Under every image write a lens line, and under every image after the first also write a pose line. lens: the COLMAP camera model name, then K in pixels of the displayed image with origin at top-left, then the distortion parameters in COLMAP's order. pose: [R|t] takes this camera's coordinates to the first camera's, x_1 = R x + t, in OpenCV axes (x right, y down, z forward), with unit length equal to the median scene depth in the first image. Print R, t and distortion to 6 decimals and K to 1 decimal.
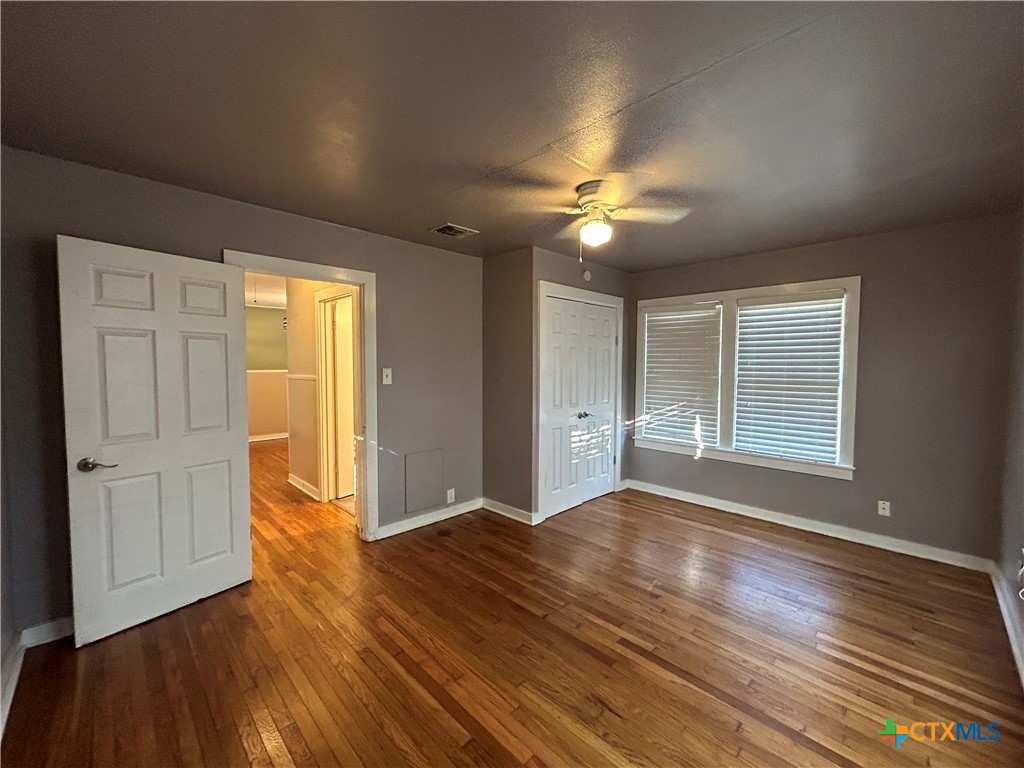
lens RADIAL K [[415.5, 0, 511.9], [0, 415.5, 381.6], [0, 0, 1]] dist [0.000022, 0.000089]
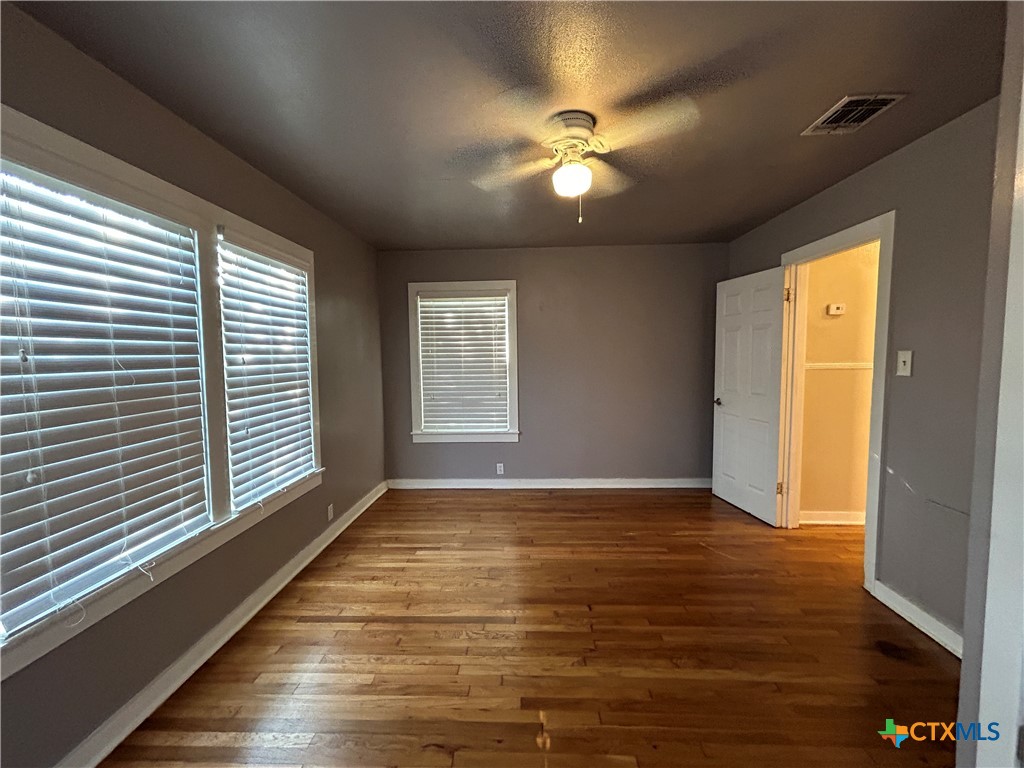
lens RADIAL K [[415.5, 0, 511.9], [0, 415.5, 381.6], [0, 0, 1]] dist [0.000022, 0.000089]
pose [[-0.731096, 0.050998, -0.680366, 0.491655], [-0.022928, 0.994803, 0.099205, -0.029389], [0.681889, 0.088128, -0.726127, 0.894053]]
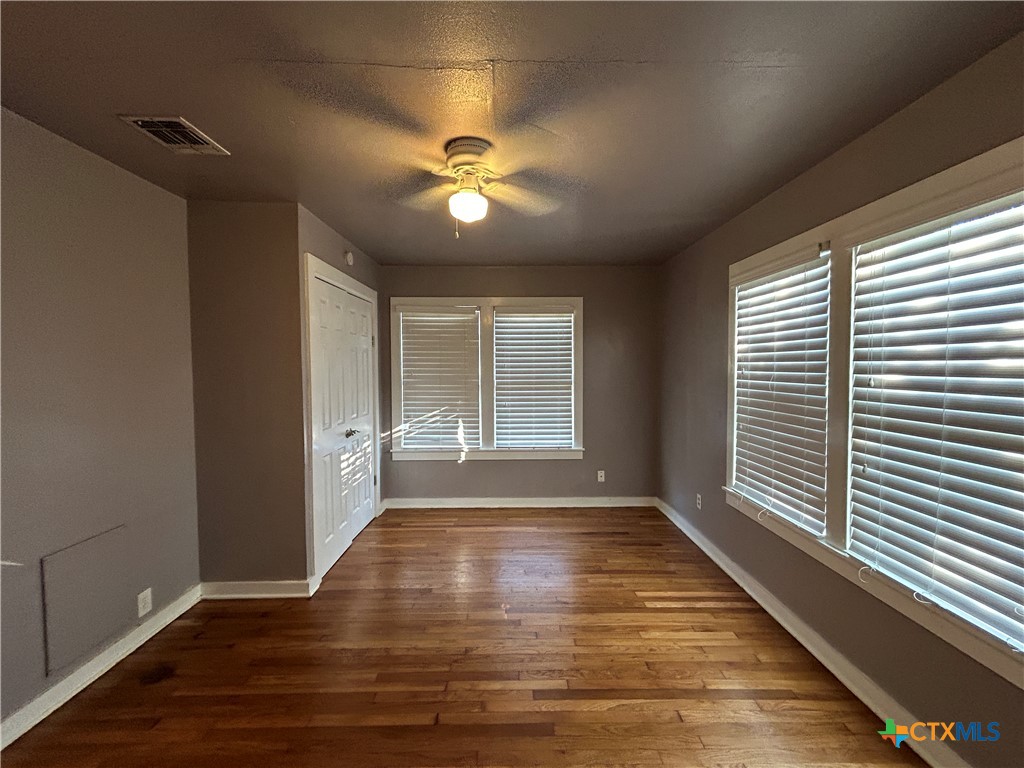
lens RADIAL K [[415.5, 0, 511.9], [0, 415.5, 381.6], [0, 0, 1]] dist [0.000022, 0.000089]
pose [[0.694762, -0.032139, 0.718521, -0.191203], [0.037576, 0.999259, 0.008363, -0.012830], [-0.718257, 0.021189, 0.695455, 0.229361]]
